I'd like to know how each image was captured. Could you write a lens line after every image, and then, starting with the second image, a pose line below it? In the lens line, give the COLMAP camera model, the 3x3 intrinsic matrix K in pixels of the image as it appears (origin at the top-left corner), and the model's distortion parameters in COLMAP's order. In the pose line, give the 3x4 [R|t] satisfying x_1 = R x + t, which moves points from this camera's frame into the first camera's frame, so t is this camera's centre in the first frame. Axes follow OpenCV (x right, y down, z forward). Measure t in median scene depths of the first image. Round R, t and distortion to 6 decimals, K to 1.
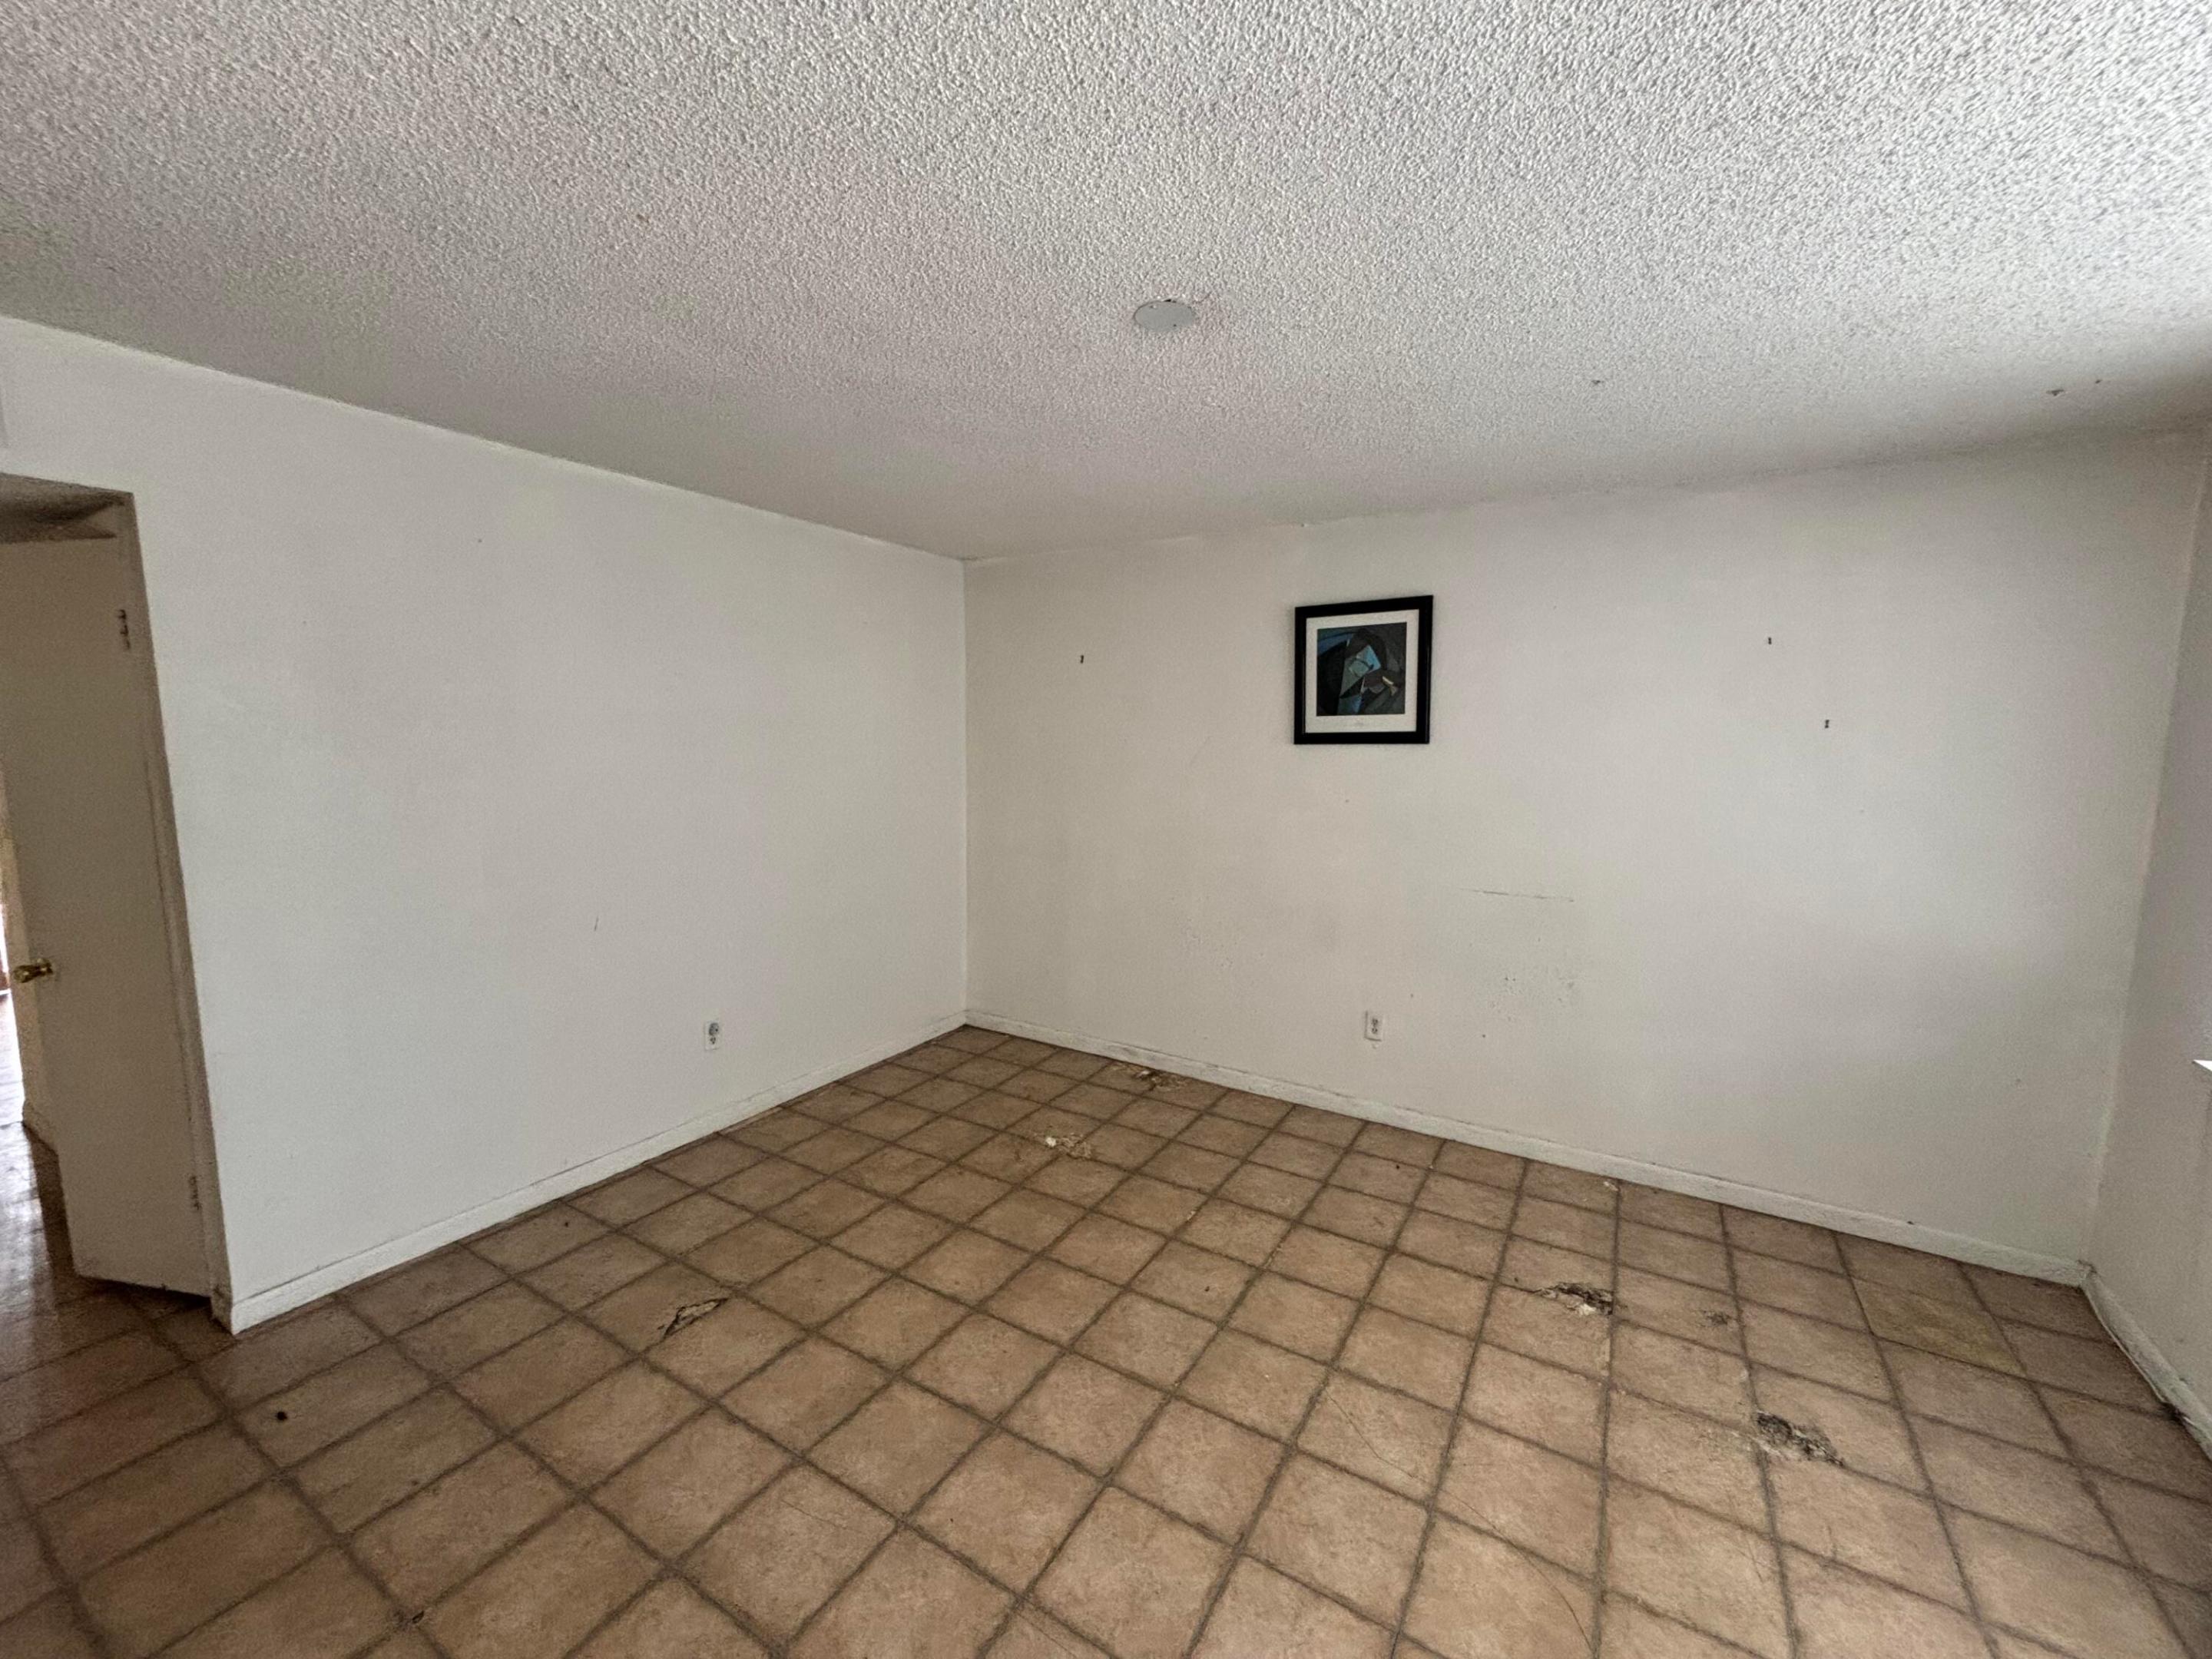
lens RADIAL K [[906.2, 0, 1110.3], [0, 906.2, 827.5], [0, 0, 1]] dist [-0.000473, 0.000288]
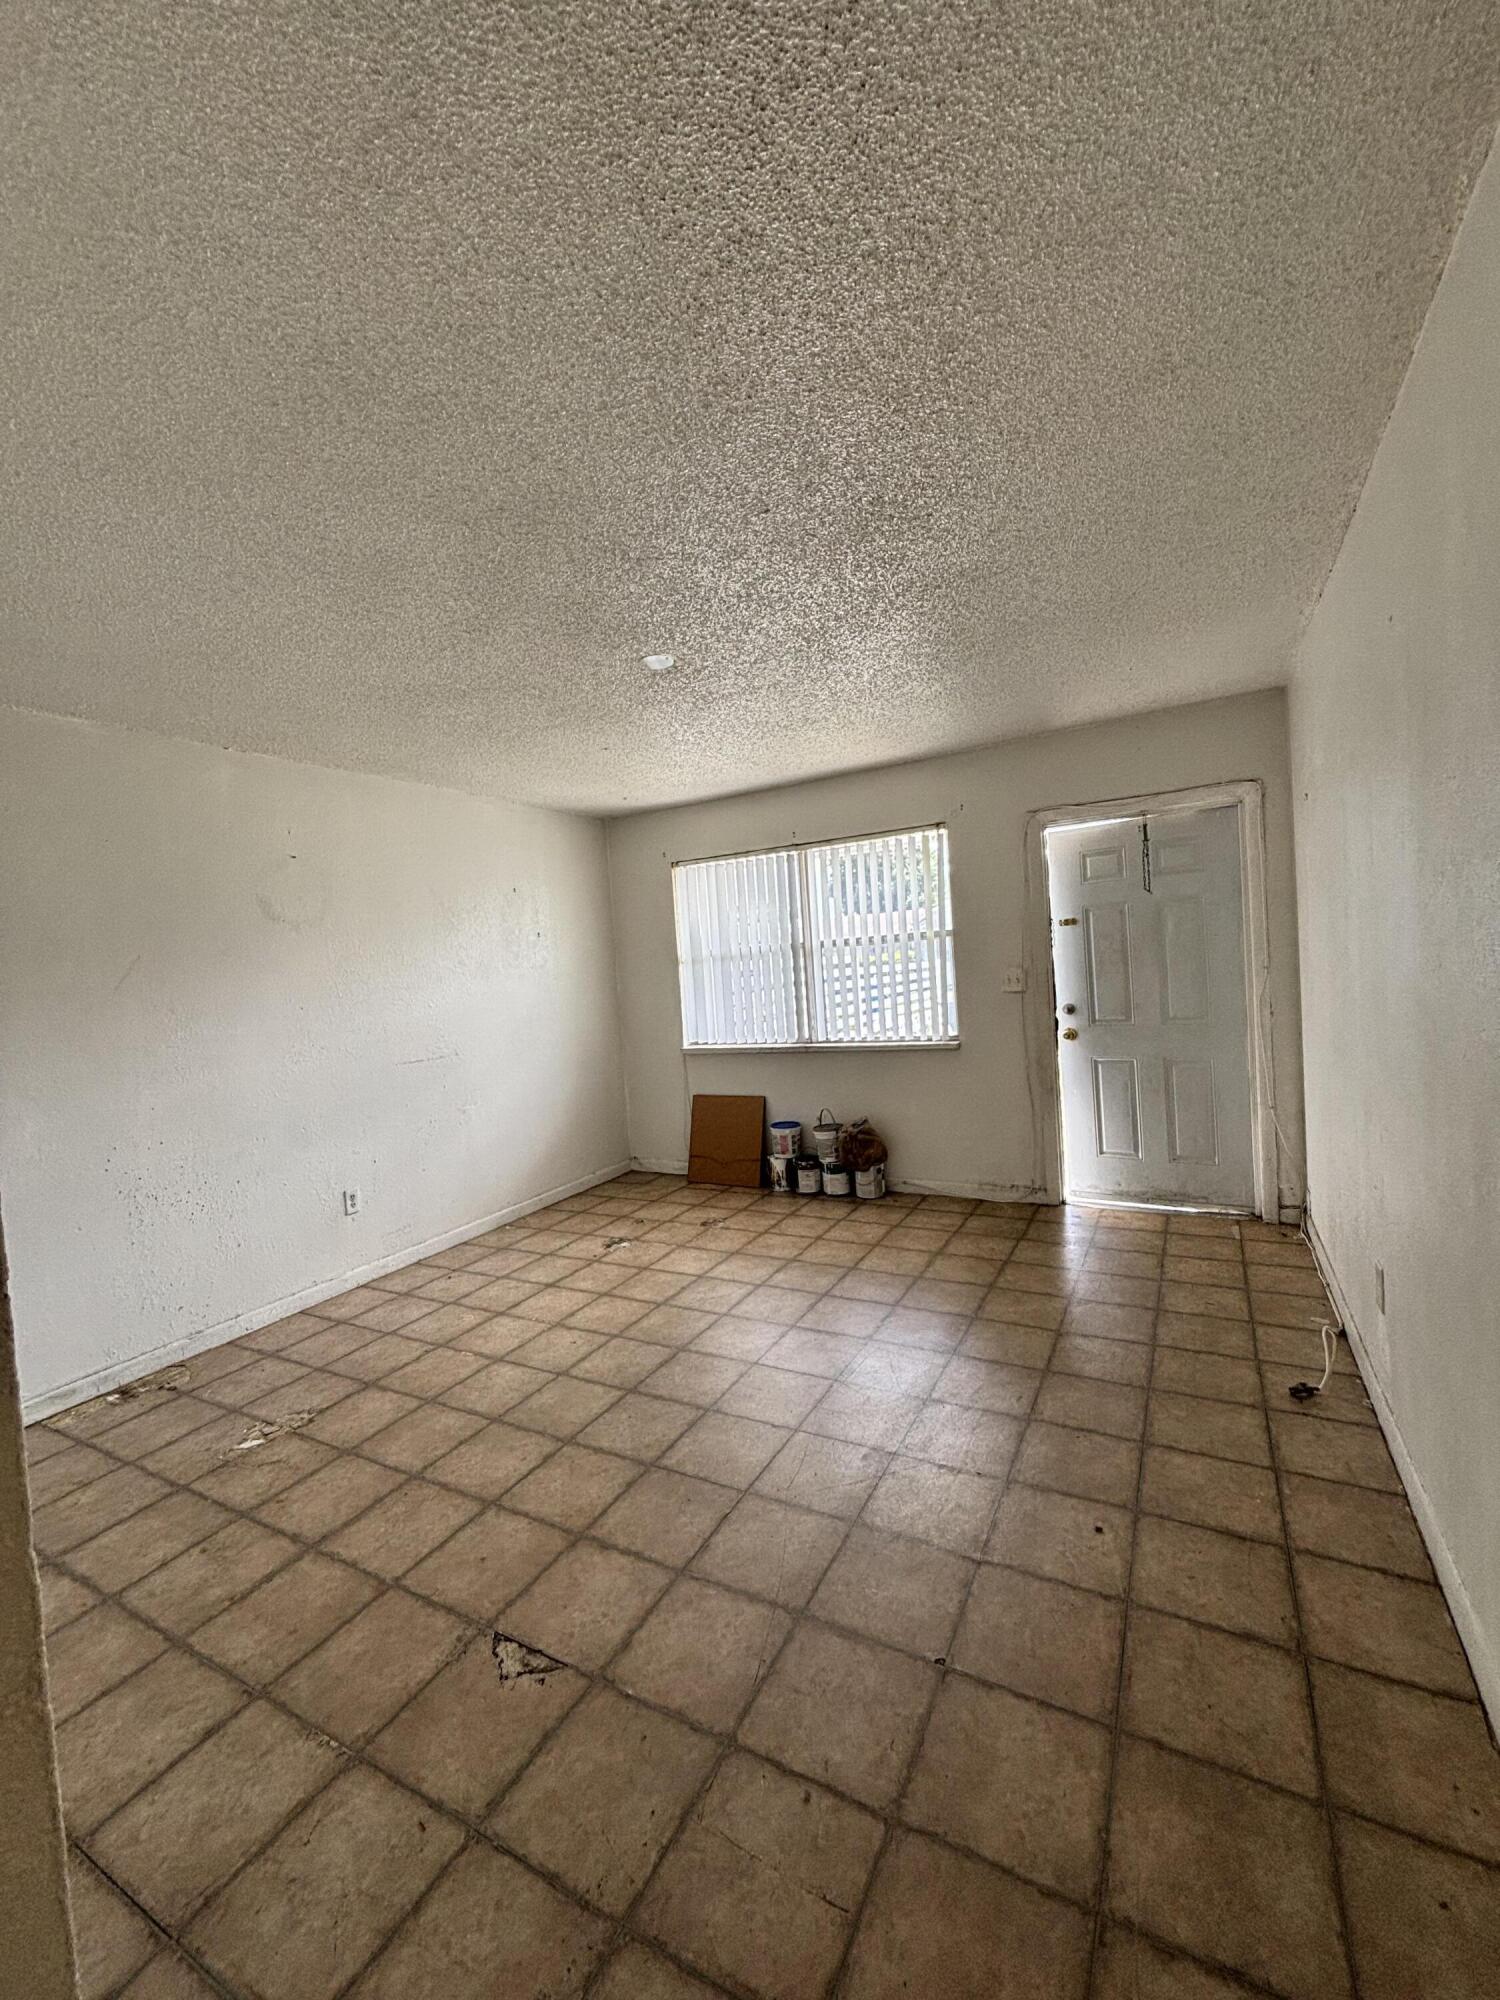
lens RADIAL K [[809.2, 0, 750.0], [0, 809.2, 1000.0], [0, 0, 1]] dist [0.000821, -0.000745]
pose [[-0.036013, -0.058379, 0.997645, -0.991737], [0.186109, 0.980437, 0.064090, -0.003411], [-0.981869, 0.187979, -0.024443, 0.652671]]
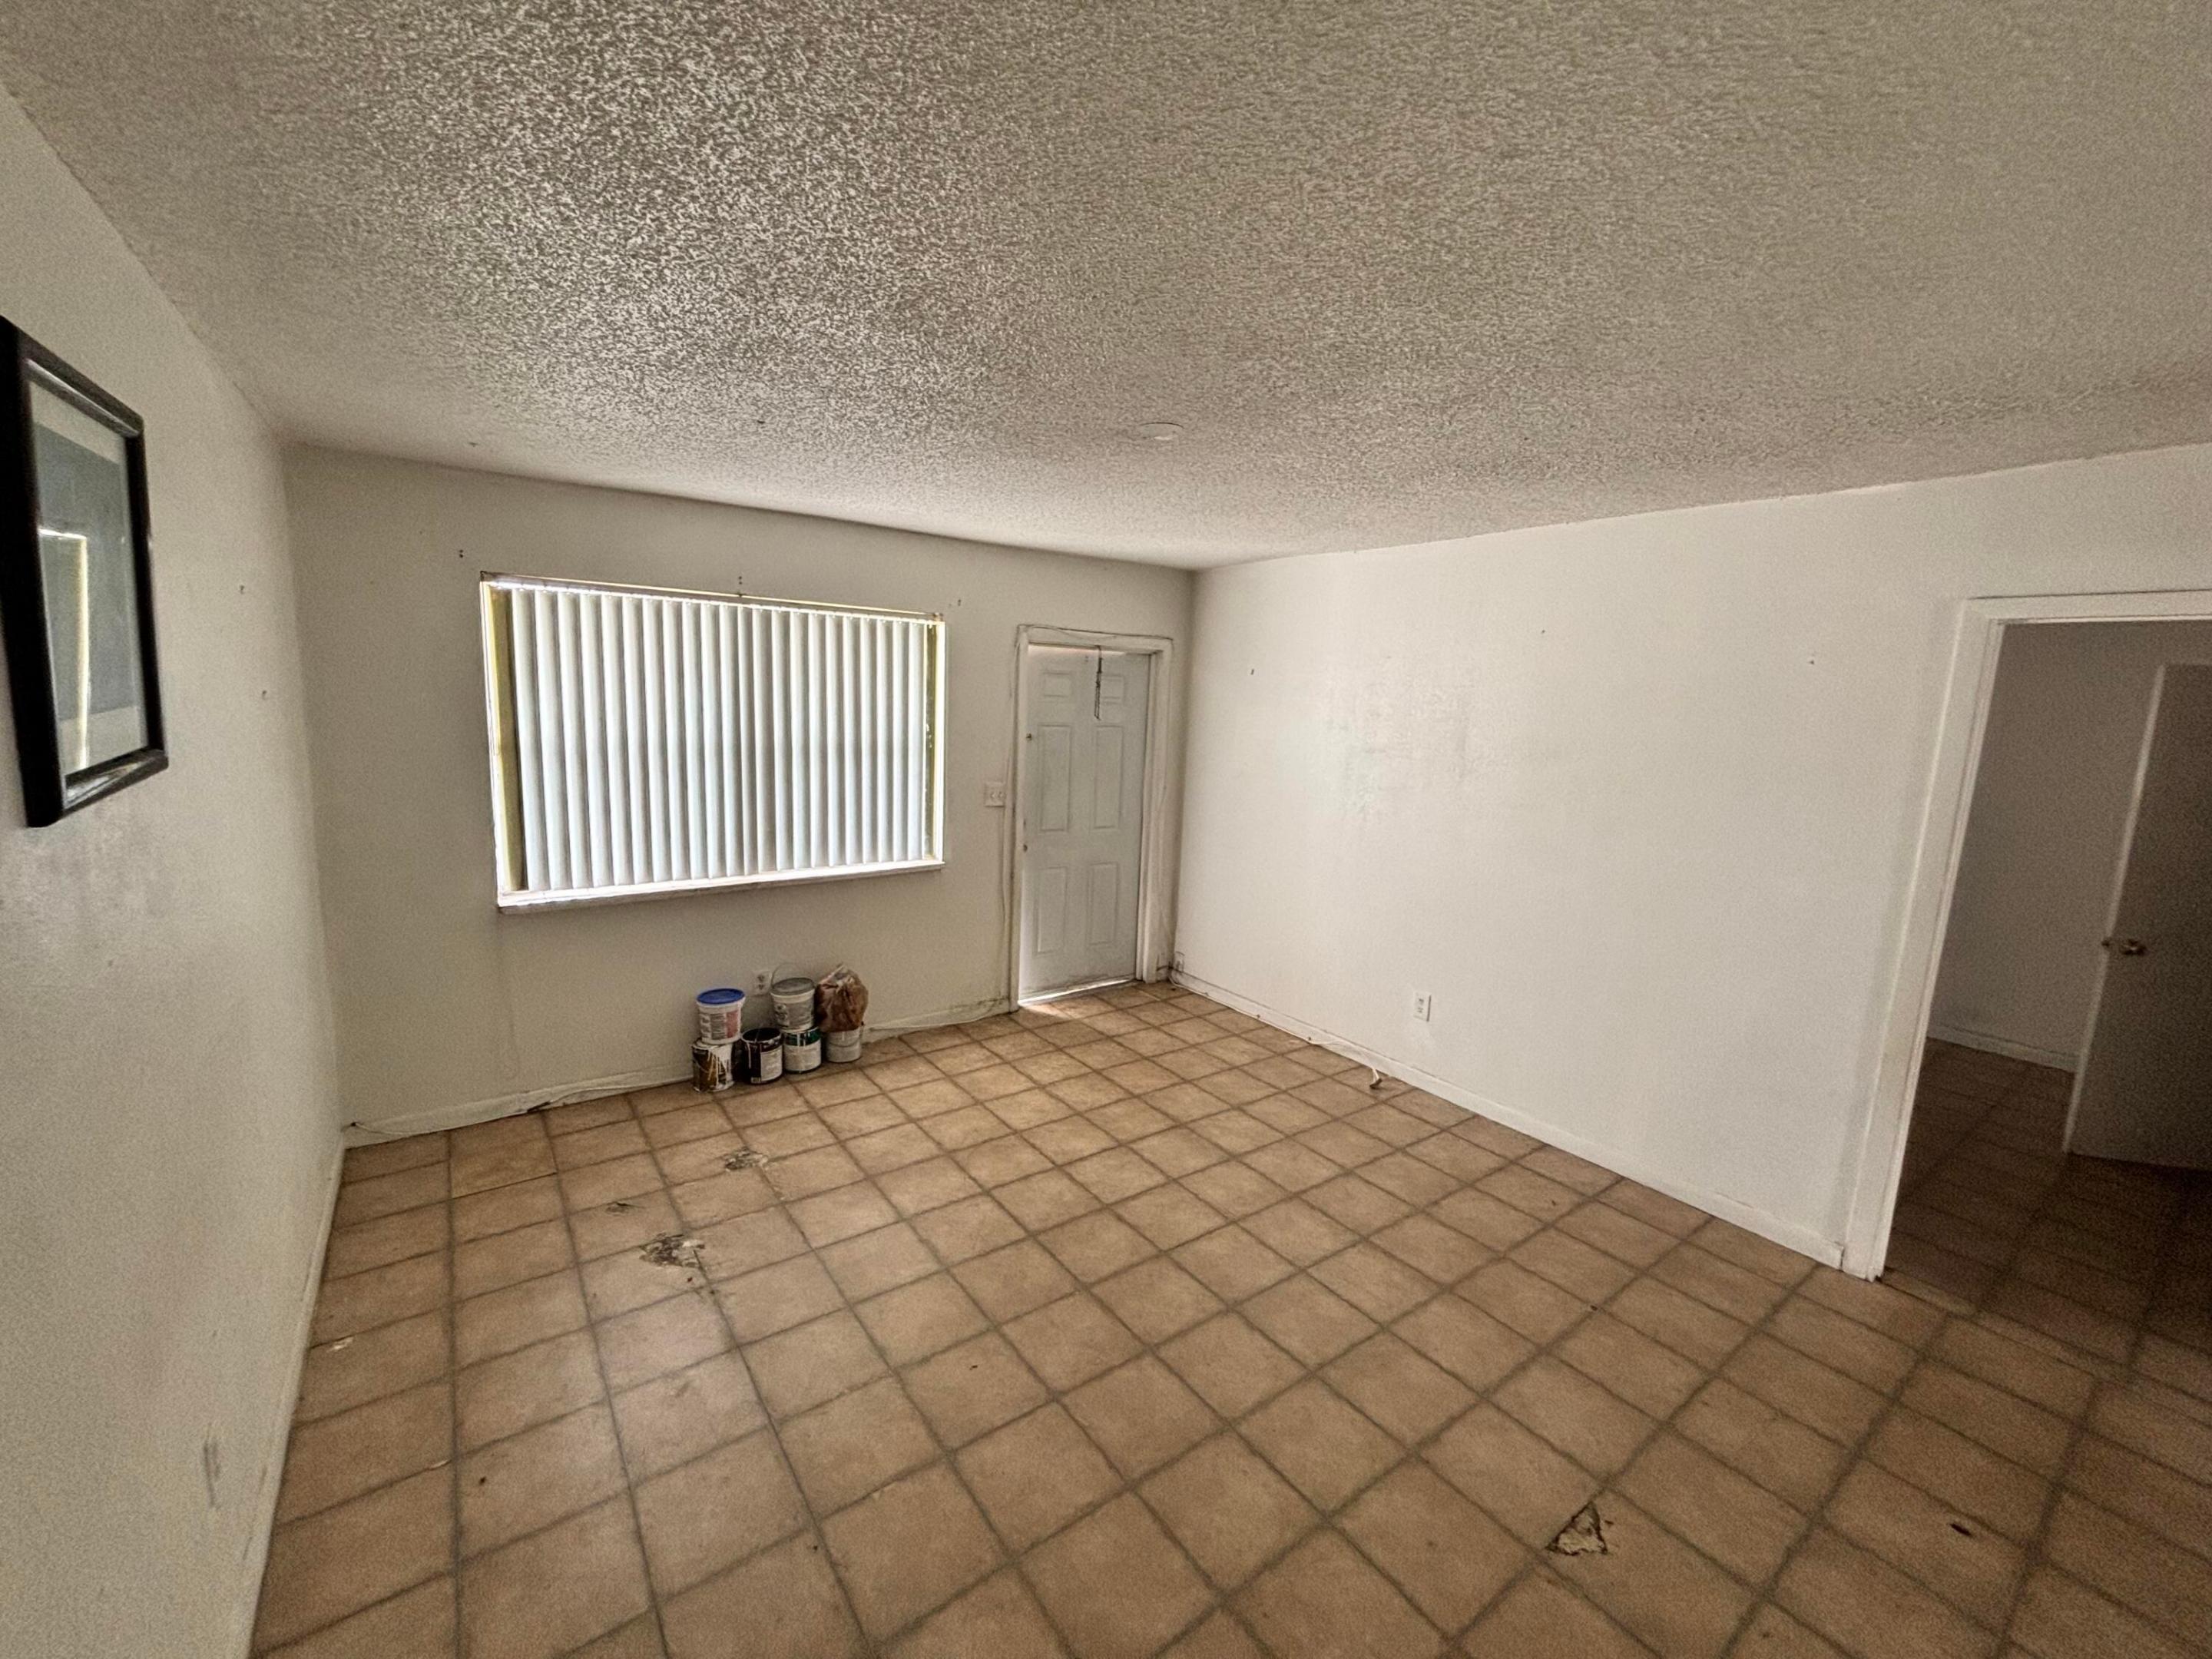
lens RADIAL K [[895.0, 0, 1102.1], [0, 895.0, 830.8], [0, 0, 1]] dist [0.000821, -0.000745]
pose [[-0.917253, -0.110589, 0.382644, -0.277594], [-0.004015, 0.963201, 0.268752, -0.232534], [-0.398284, 0.244977, -0.883943, 1.529948]]
